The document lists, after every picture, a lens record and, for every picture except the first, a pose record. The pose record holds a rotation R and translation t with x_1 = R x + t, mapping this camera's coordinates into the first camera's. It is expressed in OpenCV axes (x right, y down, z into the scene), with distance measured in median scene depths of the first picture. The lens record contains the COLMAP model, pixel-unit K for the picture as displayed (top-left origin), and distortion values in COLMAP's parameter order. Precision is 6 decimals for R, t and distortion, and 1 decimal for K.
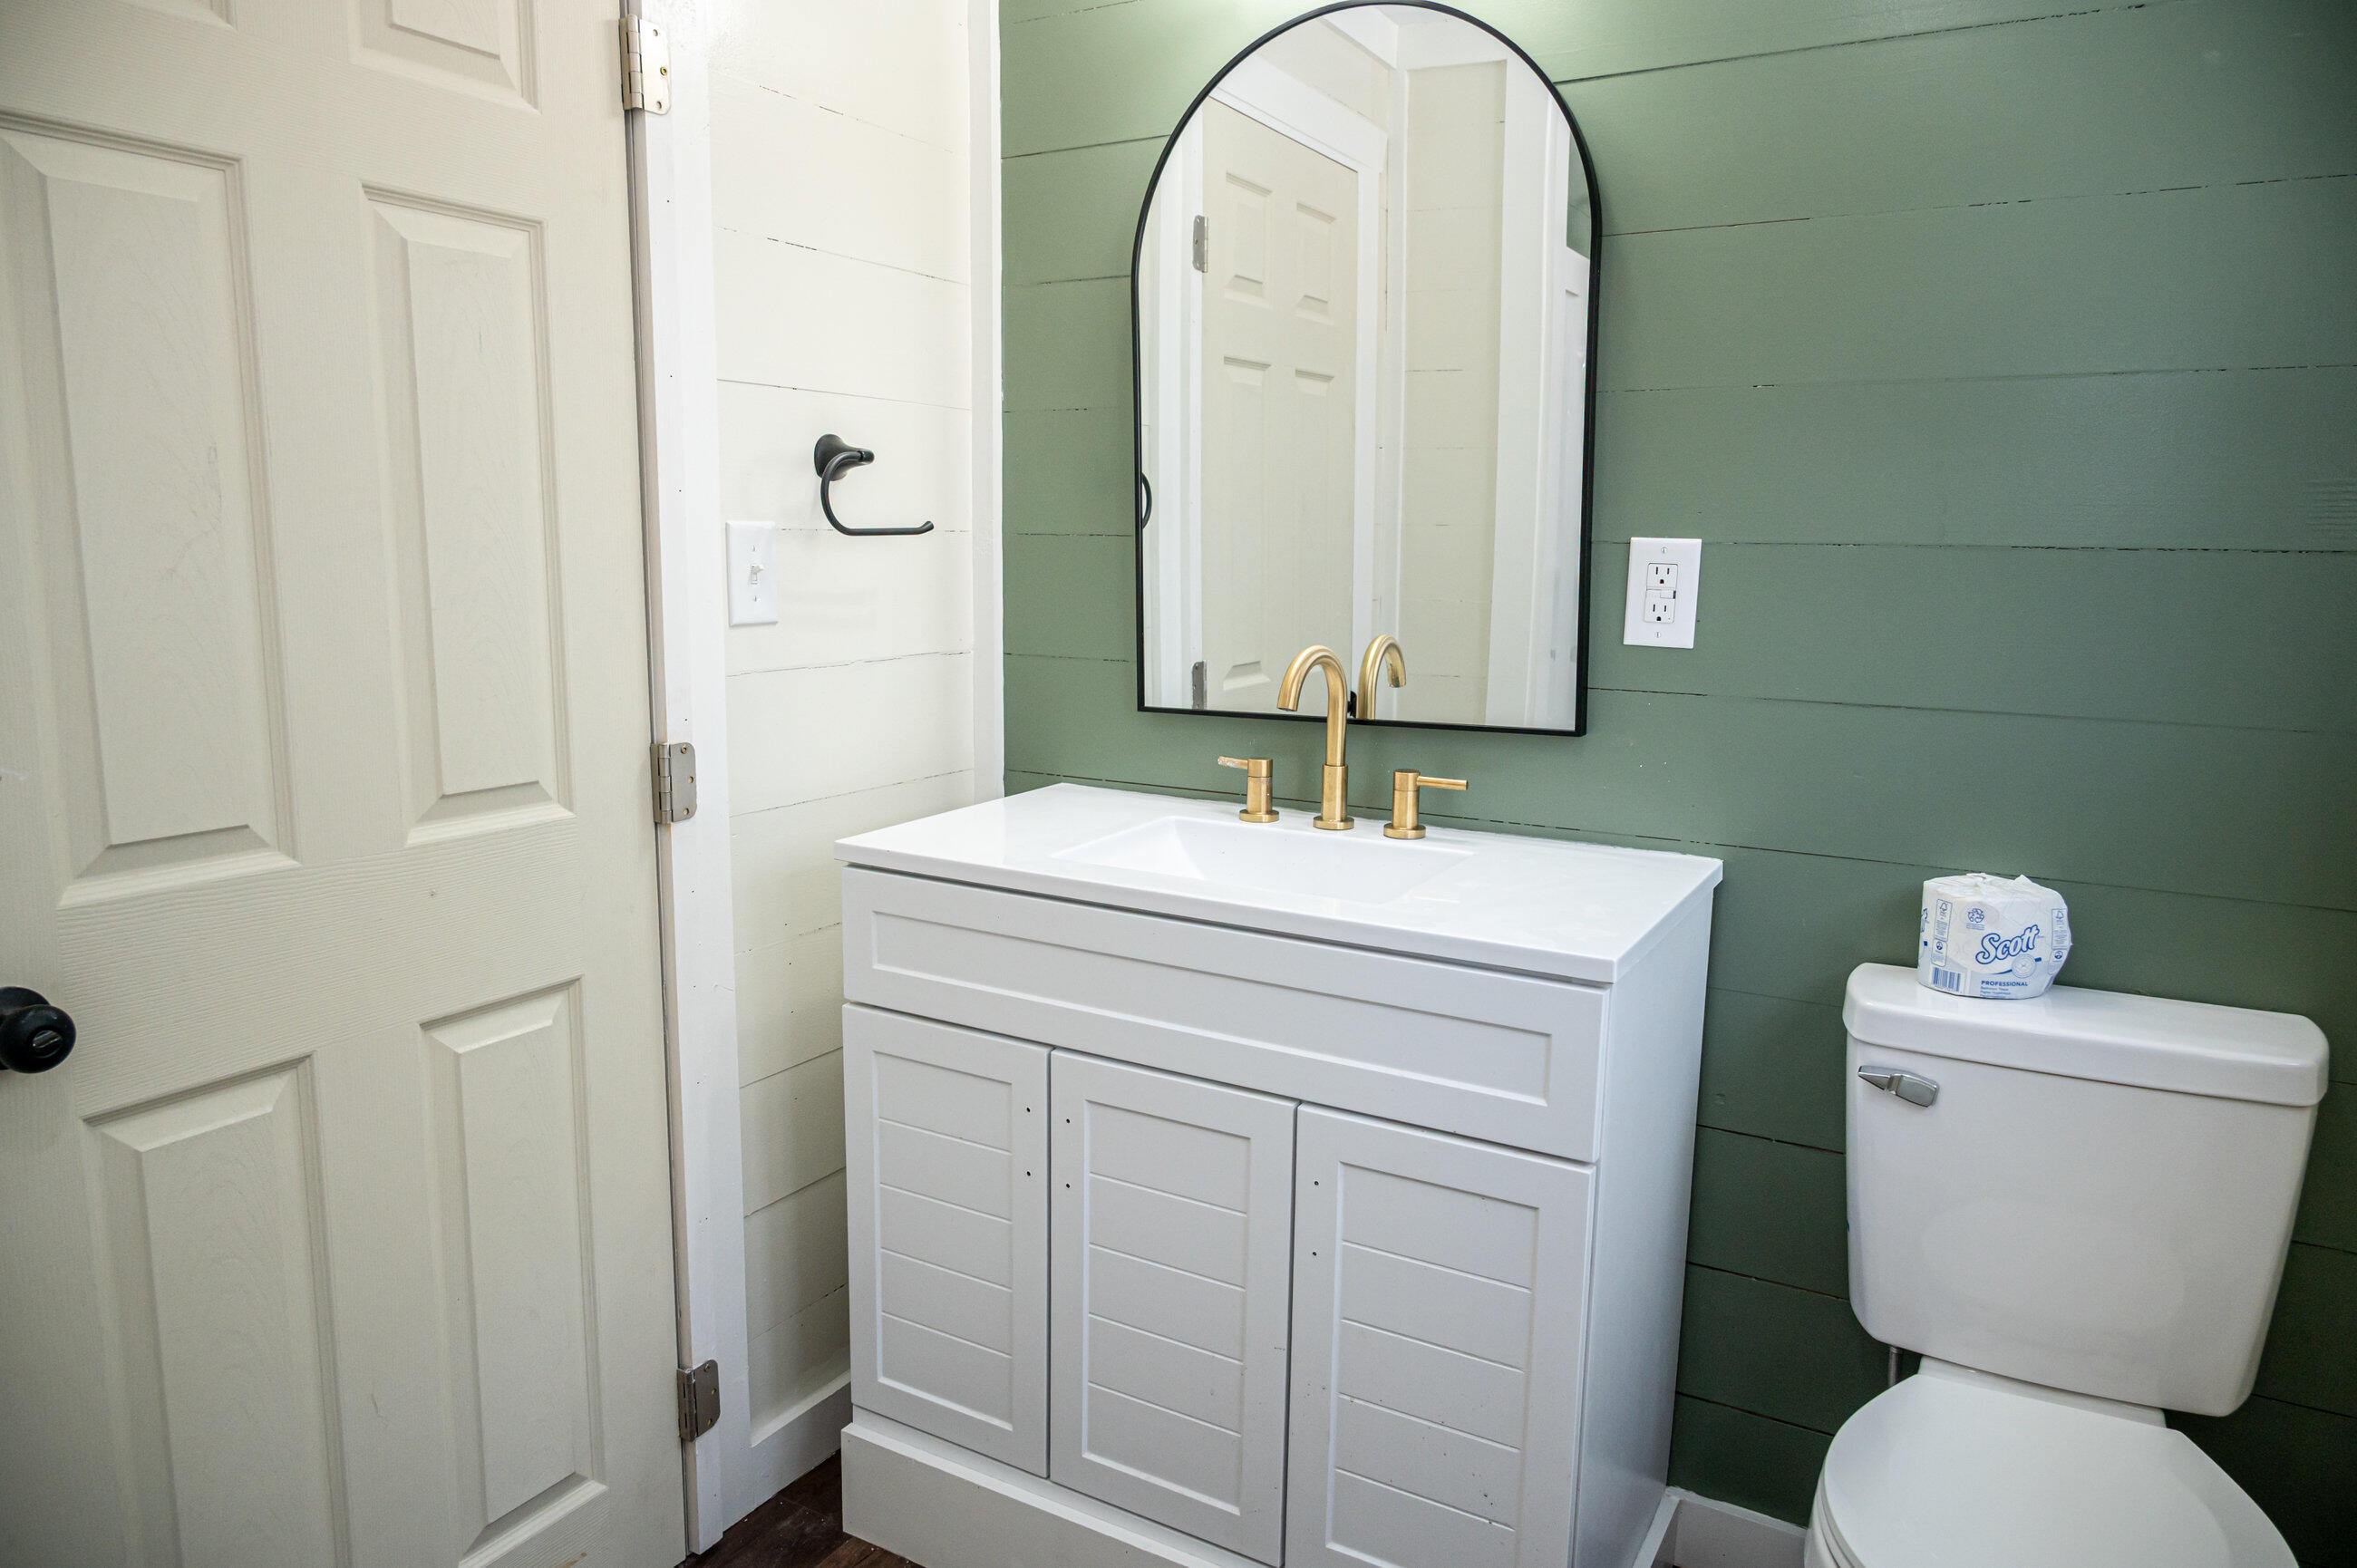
lens RADIAL K [[1558.8, 0, 1180.1], [0, 1558.8, 785.2], [0, 0, 1]] dist [-0.002925, 0.000419]
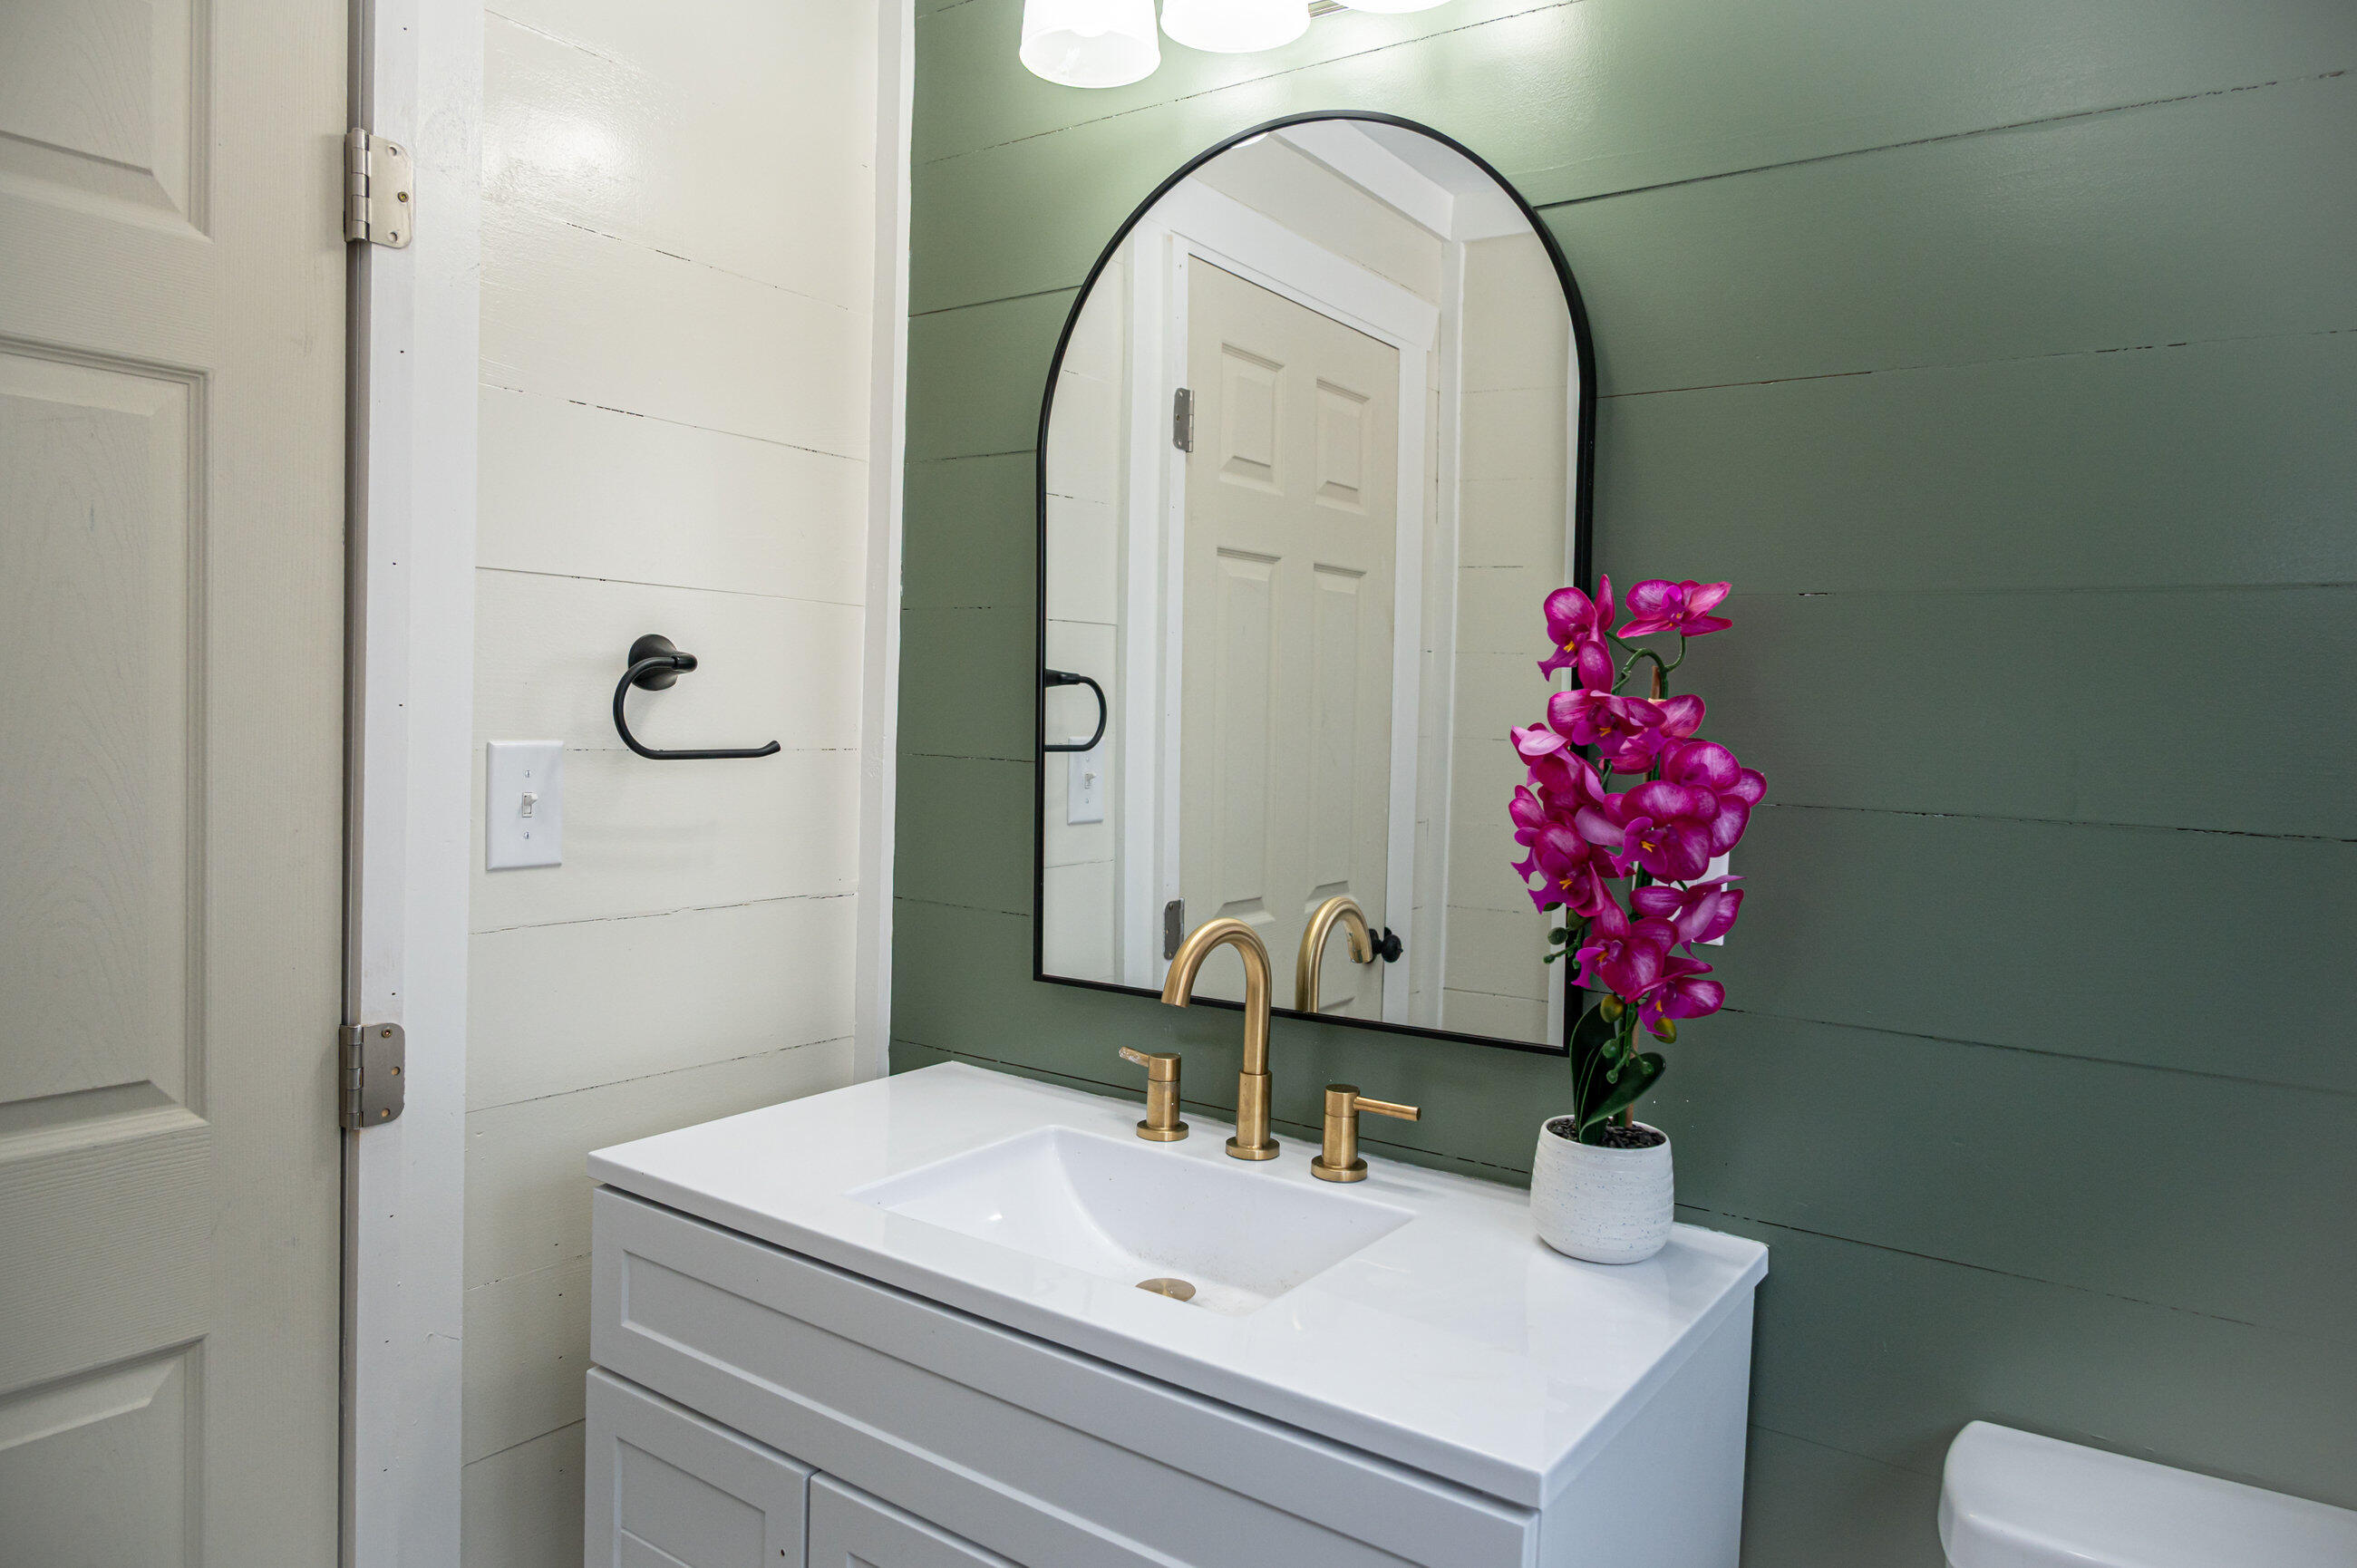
lens RADIAL K [[1558.8, 0, 1174.1], [0, 1558.8, 781.0], [0, 0, 1]] dist [-0.002925, 0.000419]
pose [[0.995123, 0.024329, -0.095599, 0.131346], [-0.035602, 0.992370, -0.118044, -0.063588], [0.091997, 0.120872, 0.988396, 0.230401]]
